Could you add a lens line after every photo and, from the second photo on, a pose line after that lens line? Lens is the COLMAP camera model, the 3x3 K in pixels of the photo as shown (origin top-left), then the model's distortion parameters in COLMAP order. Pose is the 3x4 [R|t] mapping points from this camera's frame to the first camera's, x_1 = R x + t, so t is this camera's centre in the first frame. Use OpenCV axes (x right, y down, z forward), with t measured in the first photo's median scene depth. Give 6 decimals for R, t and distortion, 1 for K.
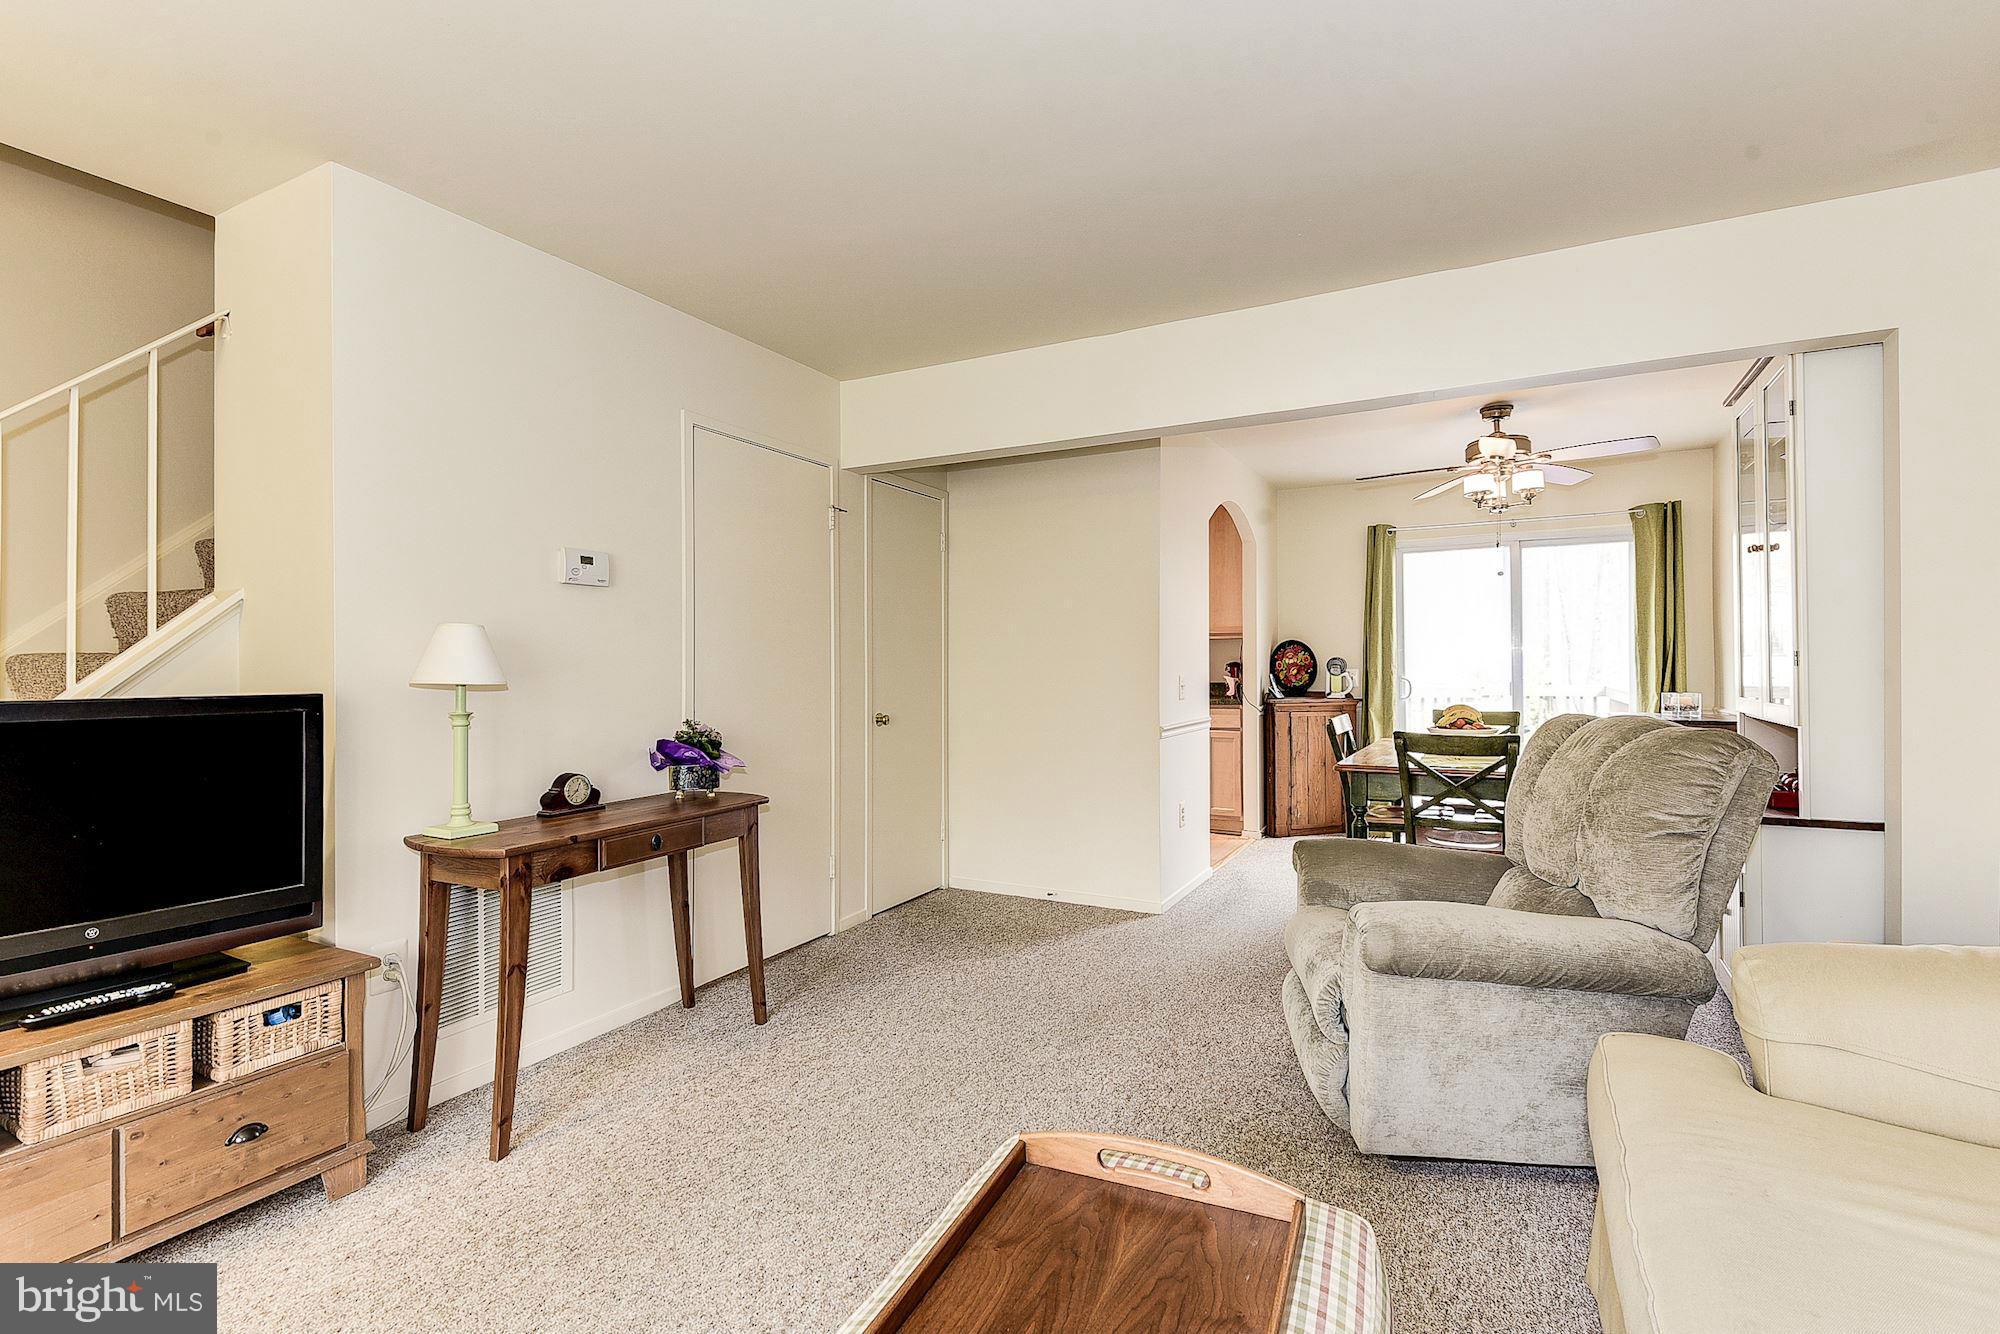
lens RADIAL K [[908.4, 0, 993.0], [0, 908.4, 673.7], [0, 0, 1]] dist [0.013091, -0.008860]
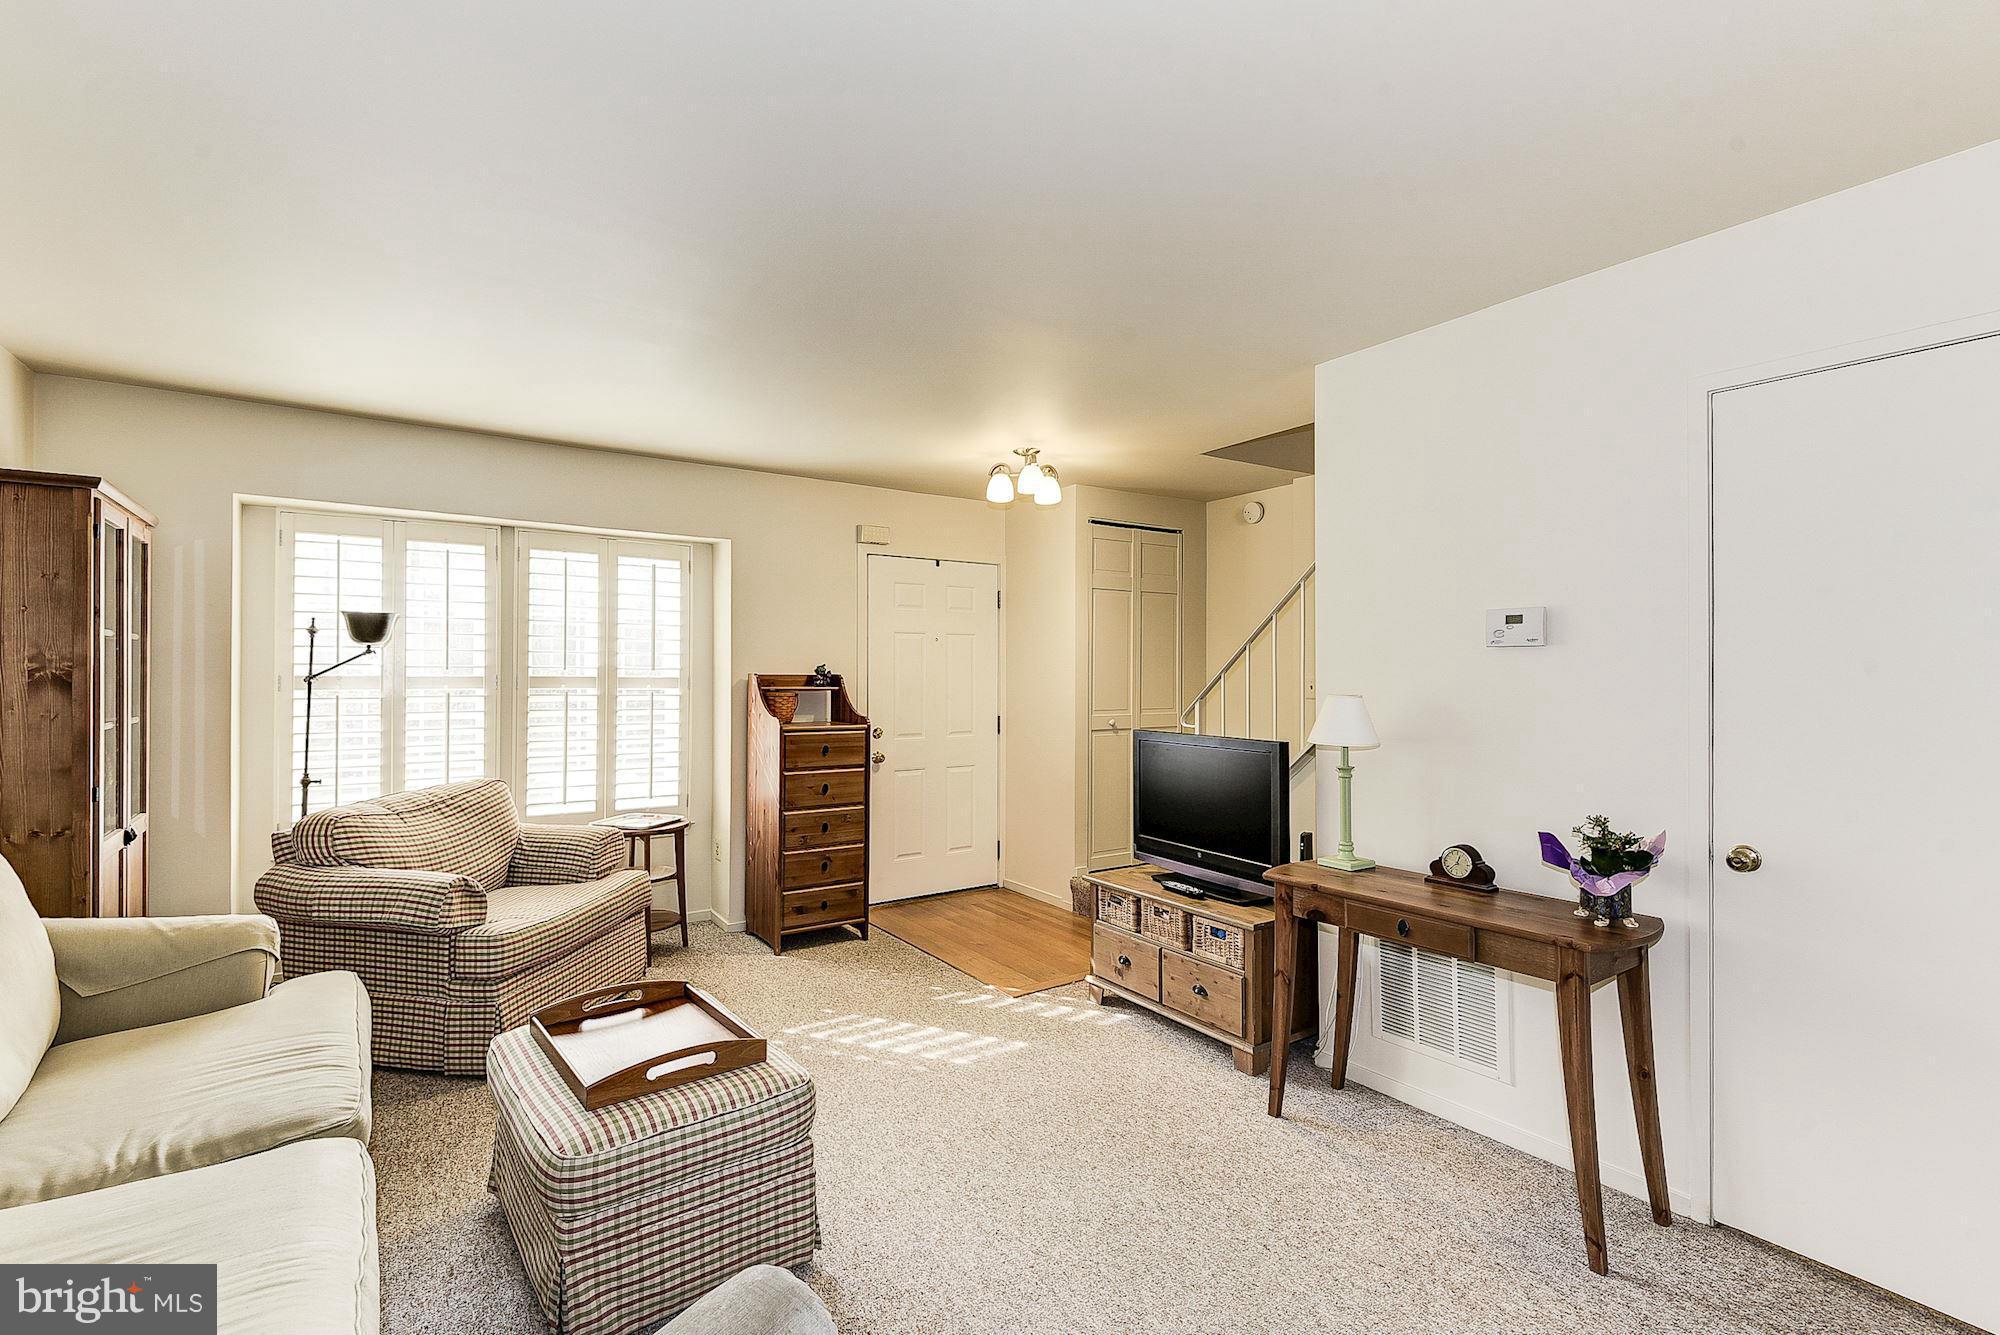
lens RADIAL K [[908.4, 0, 1009.7], [0, 908.4, 665.4], [0, 0, 1]] dist [0.013091, -0.008860]
pose [[-0.446408, -0.000589, -0.894830, 0.283604], [-0.004790, 0.999987, 0.001732, -0.037141], [0.894817, 0.005059, -0.446405, 0.456593]]
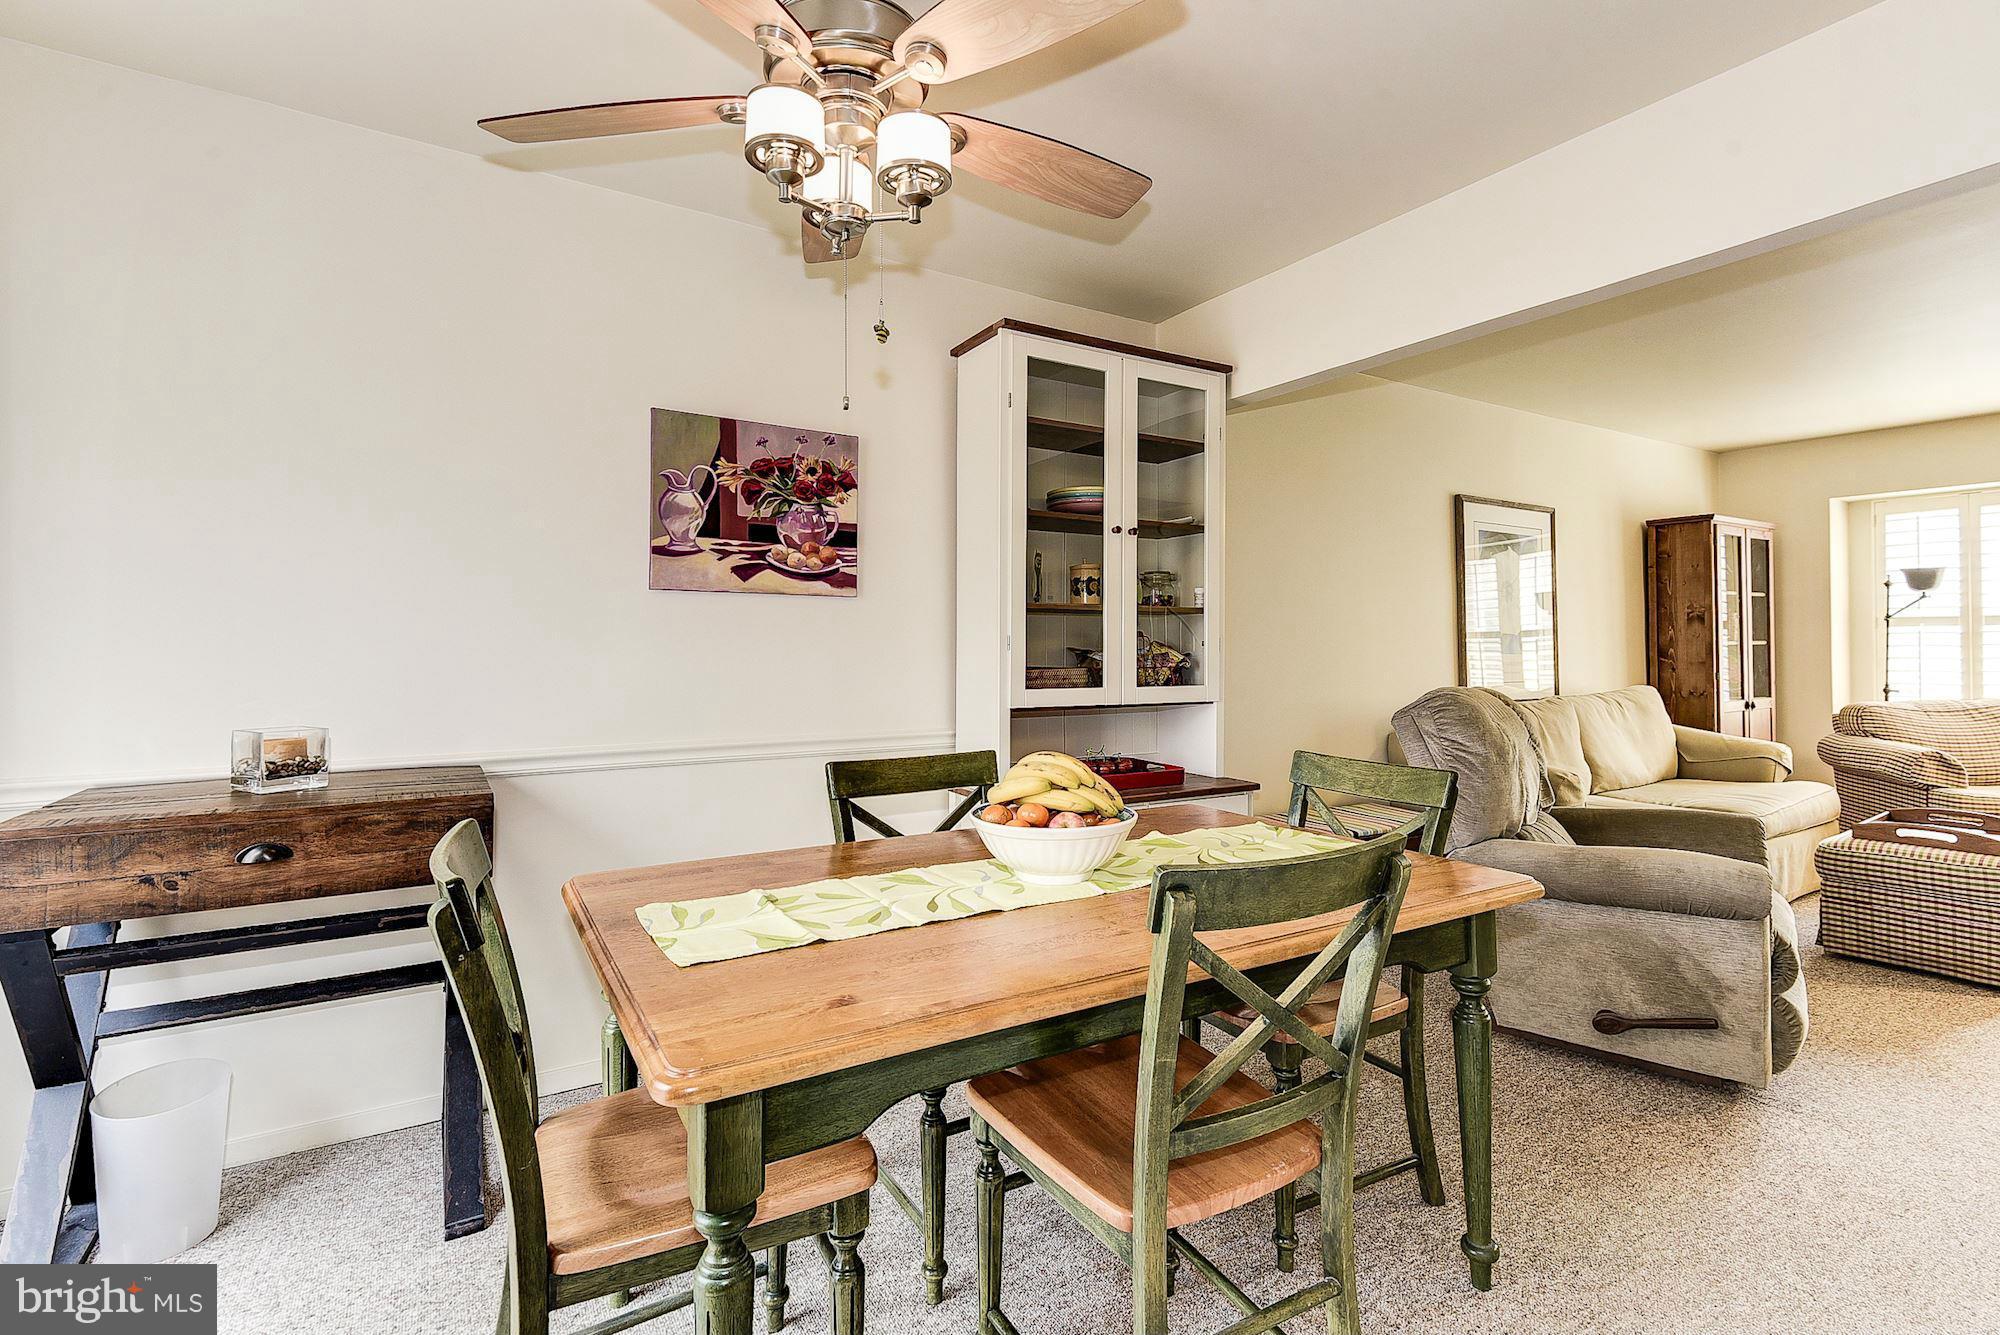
lens RADIAL K [[908.4, 0, 1007.9], [0, 908.4, 628.2], [0, 0, 1]] dist [0.013091, -0.008860]
pose [[-0.861953, 0.022481, 0.506490, 0.228185], [0.012777, 0.999662, -0.022628, -0.006557], [-0.506828, -0.013033, -0.861949, 0.934338]]
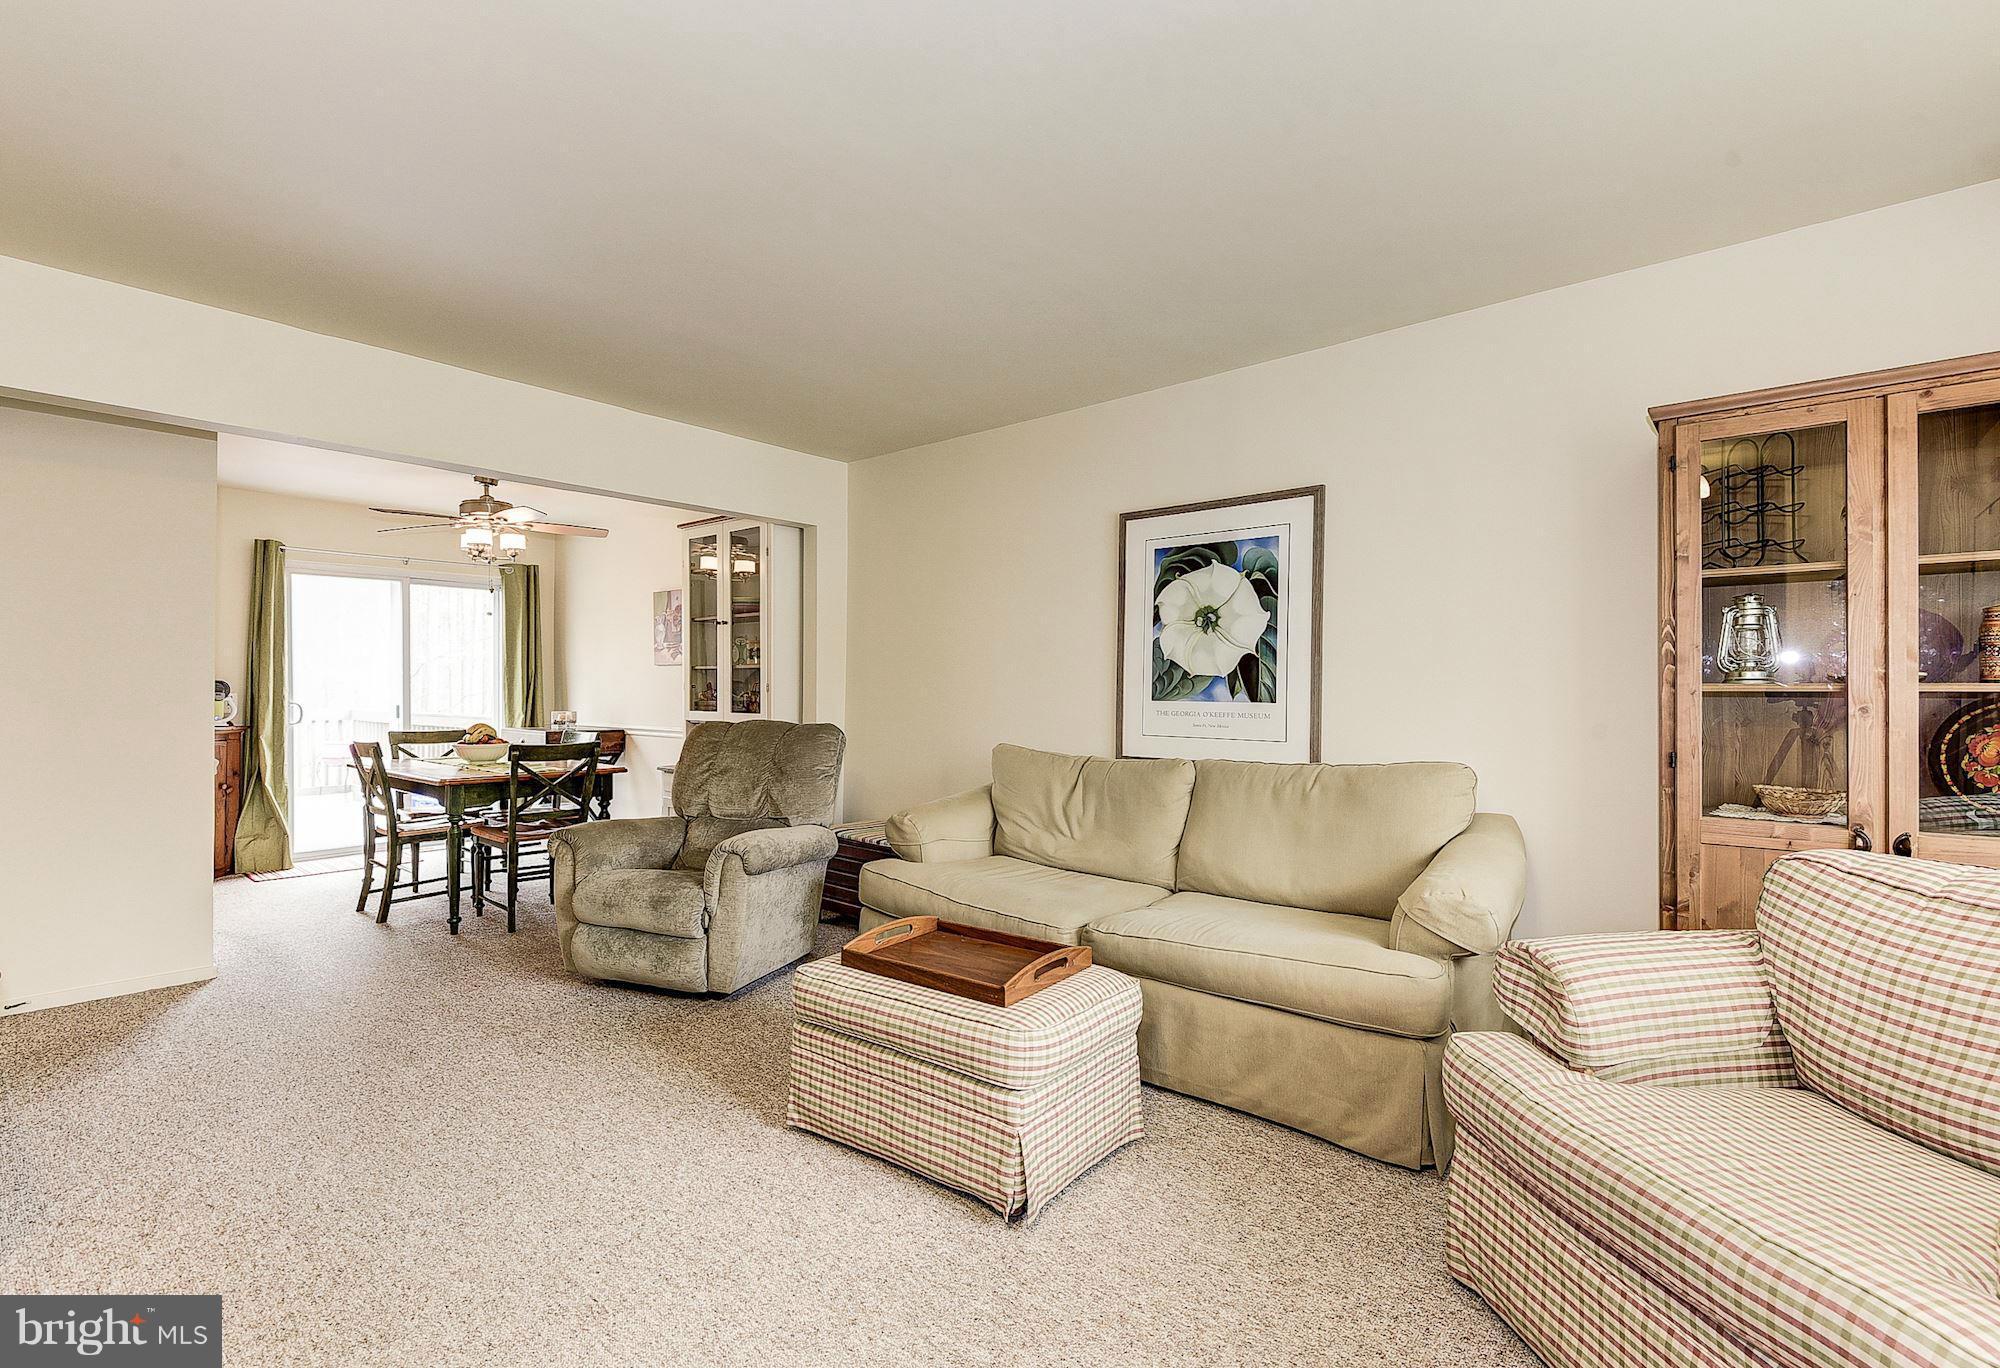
lens RADIAL K [[939.4, 0, 1004.6], [0, 939.4, 688.0], [0, 0, 1]] dist [0.003745, -0.000931]
pose [[0.204556, 0.007762, 0.978824, -0.375645], [0.003905, 0.999954, -0.008746, 0.000301], [-0.978847, 0.005611, 0.204516, 0.058060]]
